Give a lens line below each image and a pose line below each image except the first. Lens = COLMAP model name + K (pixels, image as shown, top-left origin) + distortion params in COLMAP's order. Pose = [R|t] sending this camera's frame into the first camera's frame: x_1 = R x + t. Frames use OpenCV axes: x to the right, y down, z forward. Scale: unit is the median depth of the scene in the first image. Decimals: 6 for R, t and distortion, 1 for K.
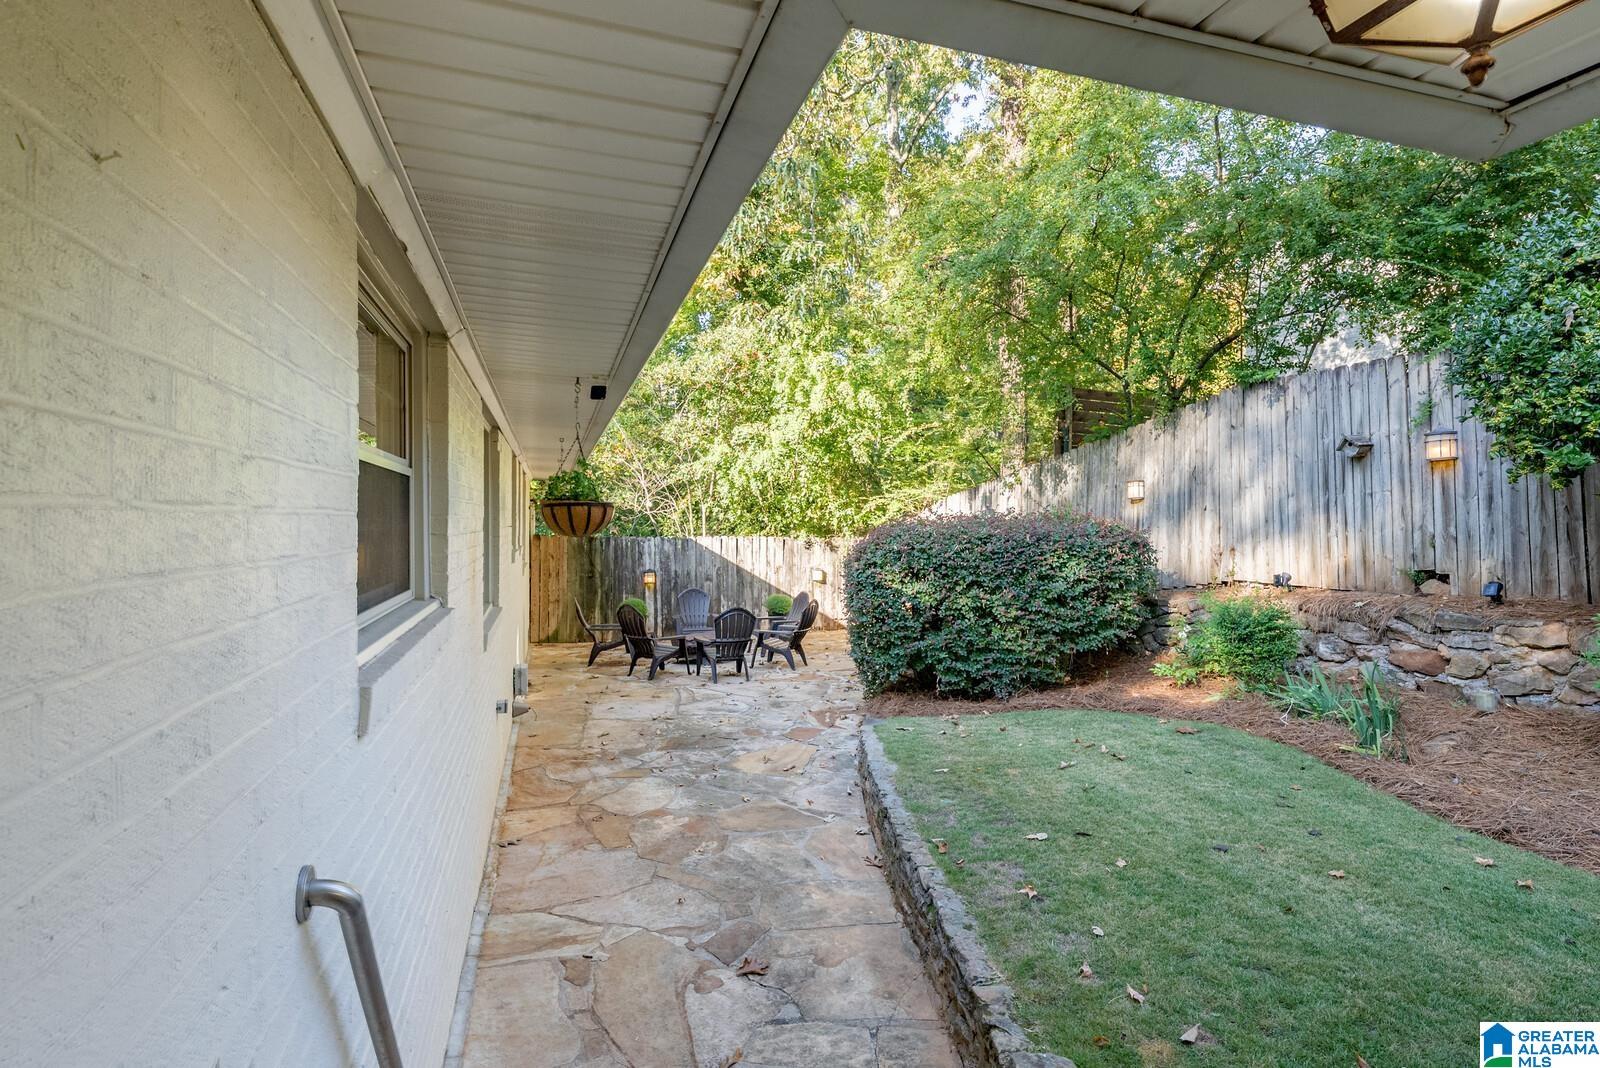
lens RADIAL K [[825.1, 0, 804.1], [0, 825.1, 529.9], [0, 0, 1]] dist [0.004416, -0.002739]
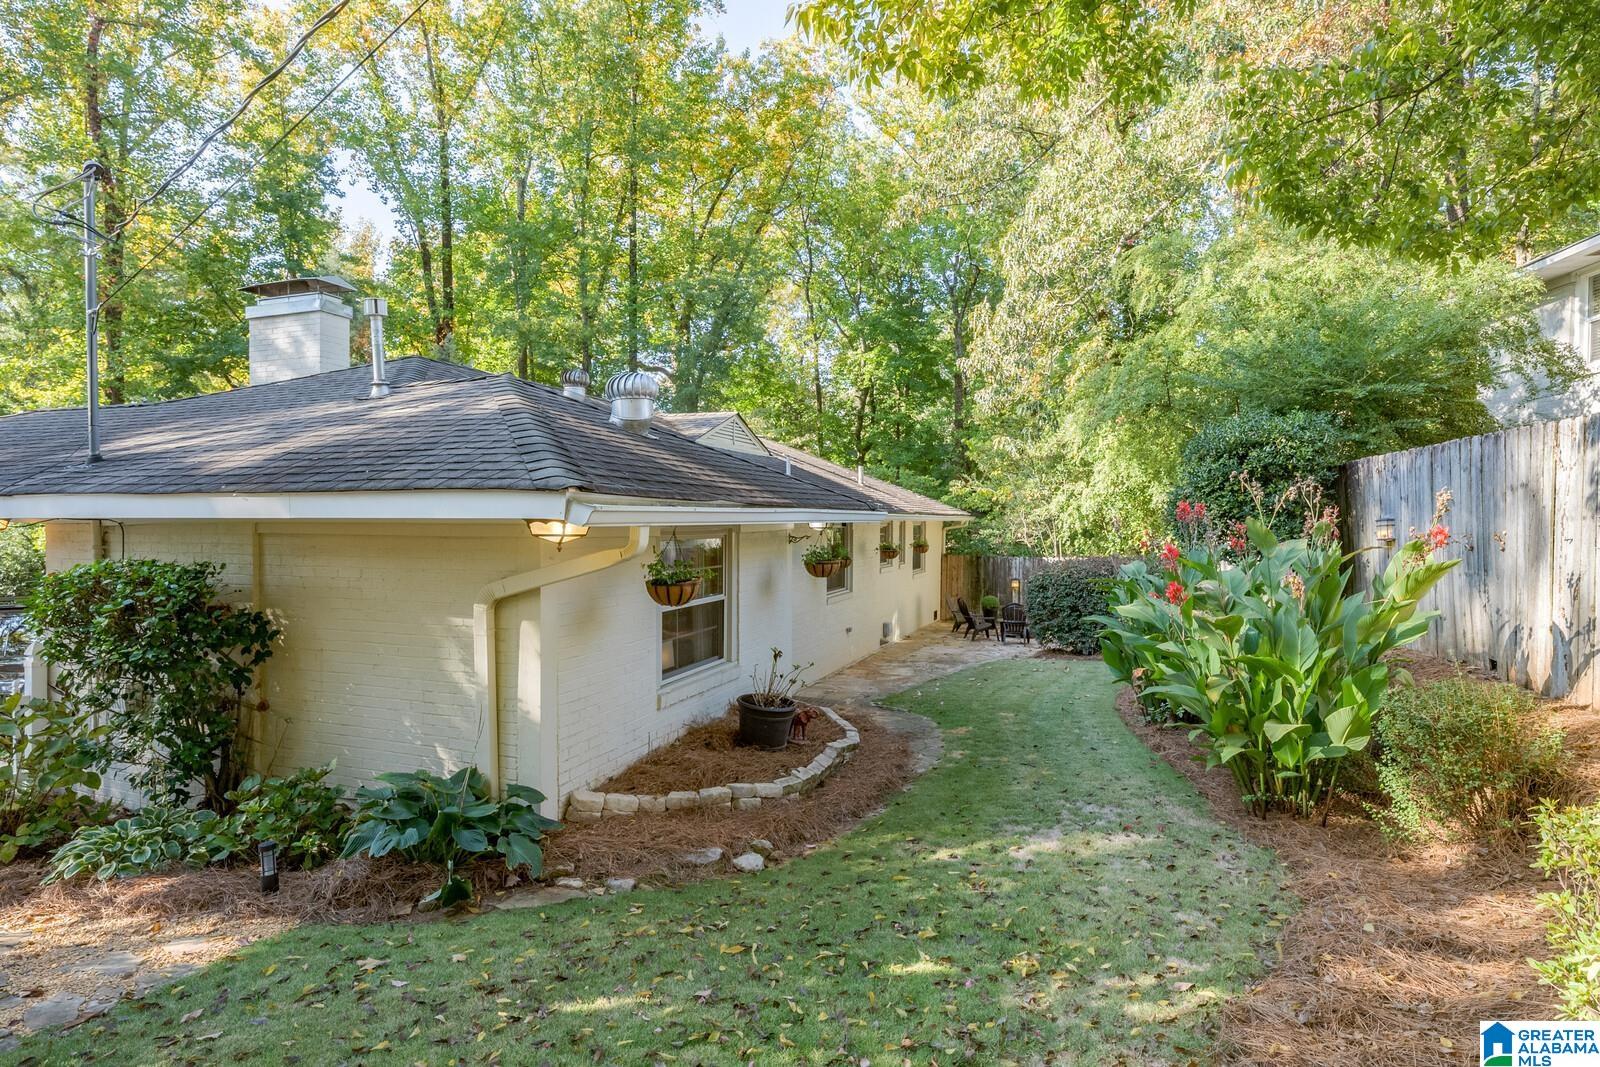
lens RADIAL K [[825.1, 0, 800.9], [0, 825.1, 529.6], [0, 0, 1]] dist [0.004416, -0.002739]
pose [[0.788314, 0.007352, -0.615229, 1.137959], [-0.008810, 0.999961, 0.000660, -0.103005], [0.615209, 0.004900, 0.788348, -1.159488]]
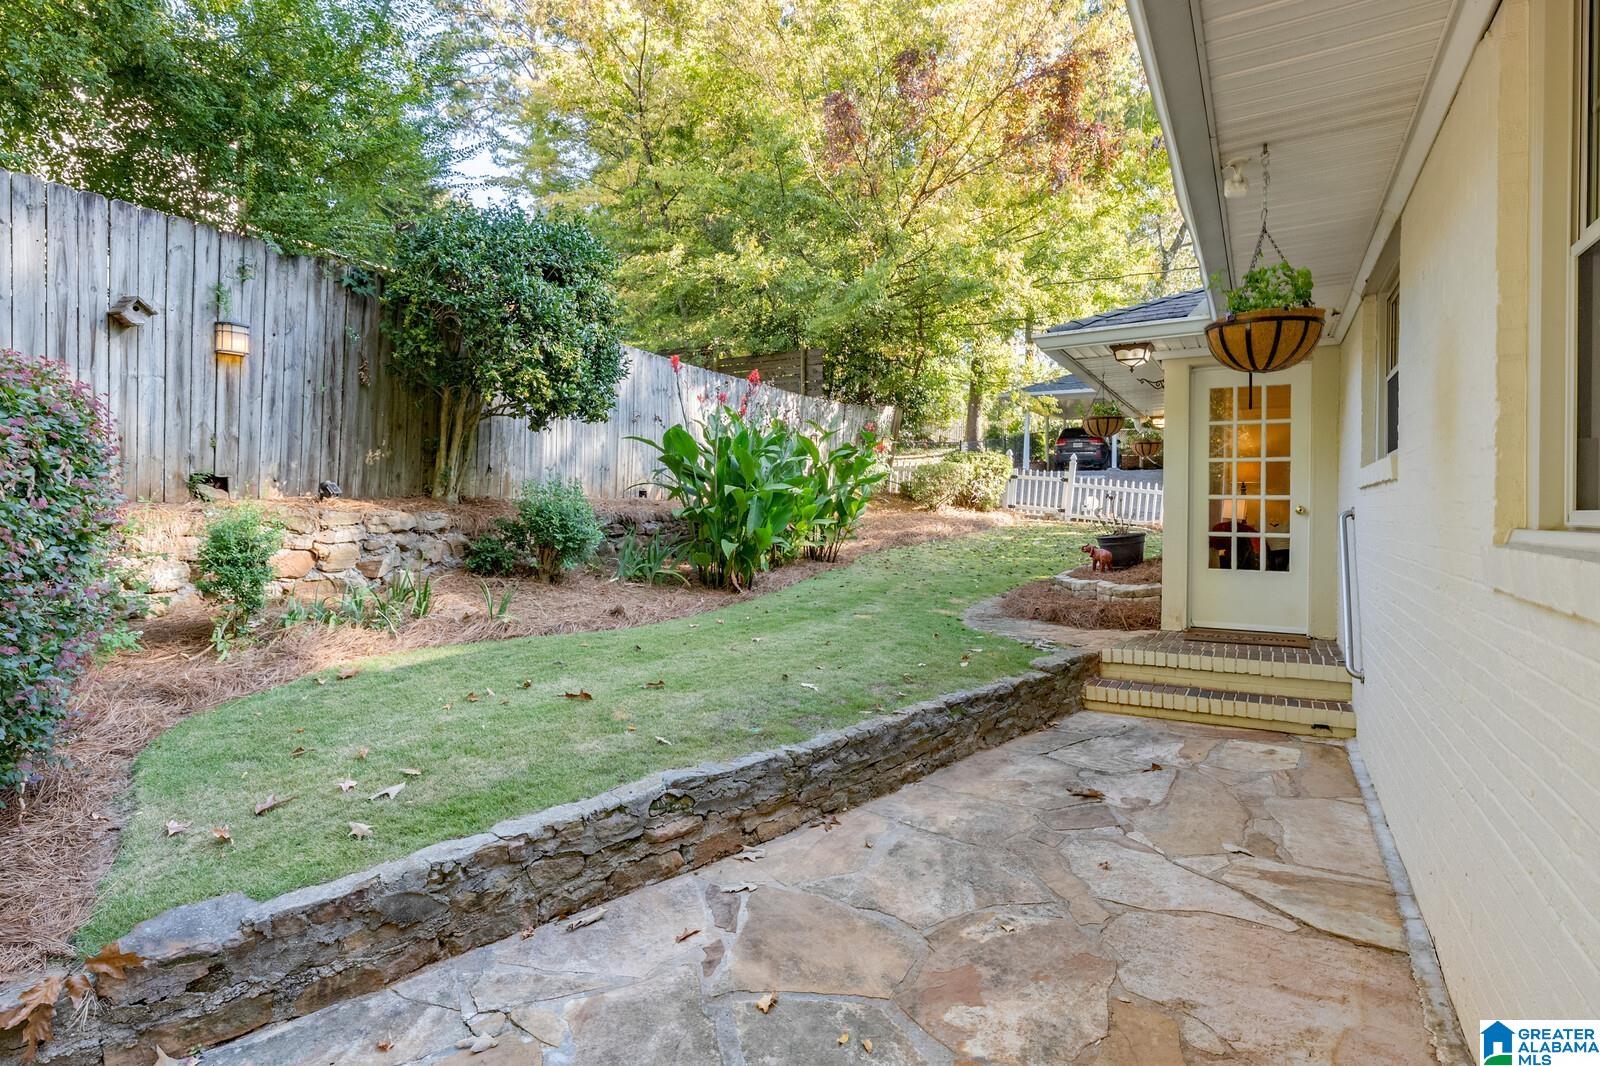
lens RADIAL K [[825.1, 0, 804.5], [0, 825.1, 504.2], [0, 0, 1]] dist [0.004416, -0.002739]
pose [[-0.691586, -0.003889, 0.722284, -0.377418], [0.000652, 0.999982, 0.006008, 0.086552], [-0.722294, 0.004626, -0.691571, 1.290659]]
